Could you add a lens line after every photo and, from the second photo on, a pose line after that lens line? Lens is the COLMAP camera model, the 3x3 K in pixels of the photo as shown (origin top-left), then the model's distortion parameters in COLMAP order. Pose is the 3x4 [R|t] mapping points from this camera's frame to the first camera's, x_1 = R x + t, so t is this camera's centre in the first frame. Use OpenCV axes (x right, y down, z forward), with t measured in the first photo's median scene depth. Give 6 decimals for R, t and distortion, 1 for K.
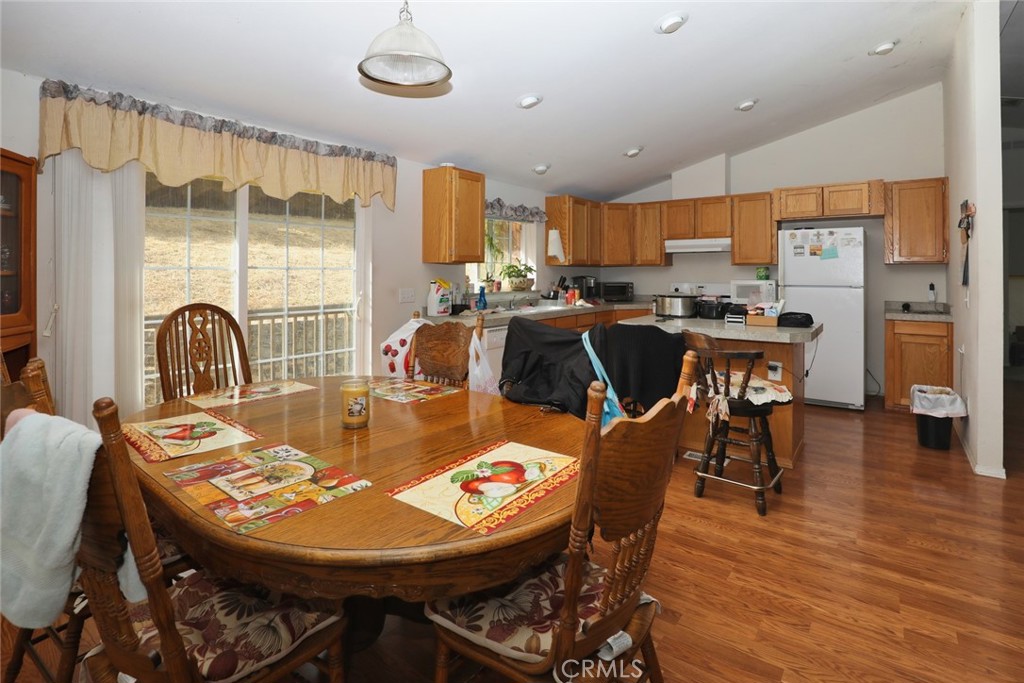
lens RADIAL K [[515.1, 0, 497.3], [0, 515.1, 260.7], [0, 0, 1]] dist [0.000569, -0.000033]
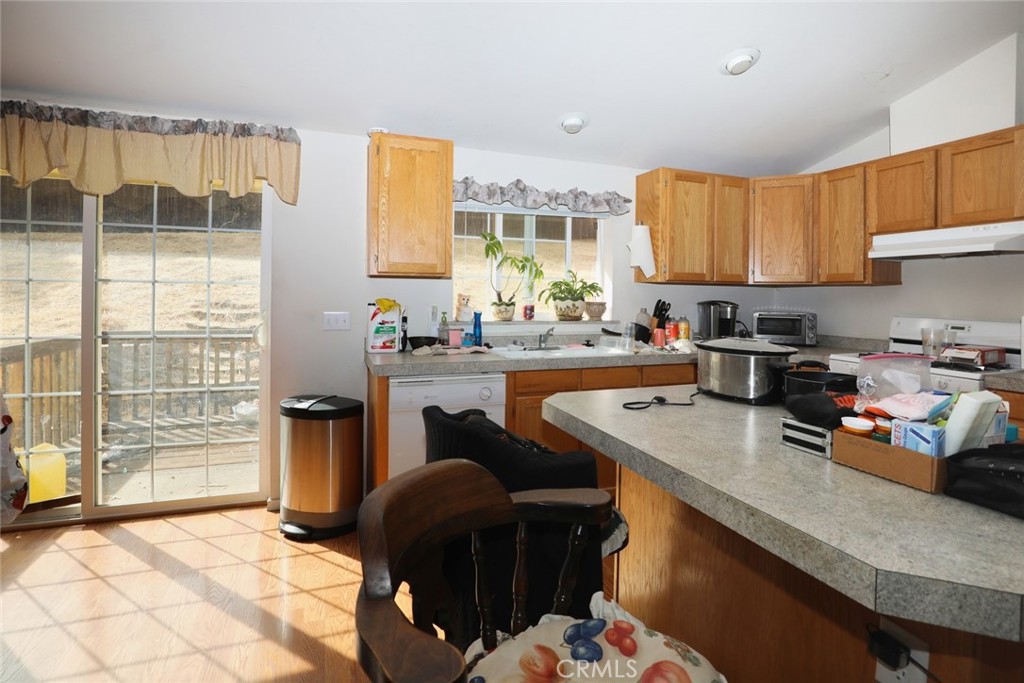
lens RADIAL K [[498.3, 0, 493.8], [0, 498.3, 297.7], [0, 0, 1]] dist [-0.021231, -0.000076]
pose [[0.840816, 0.017415, -0.541040, 0.303181], [-0.001915, 0.999572, 0.029197, 0.010596], [0.541317, -0.023513, 0.840490, 0.409492]]
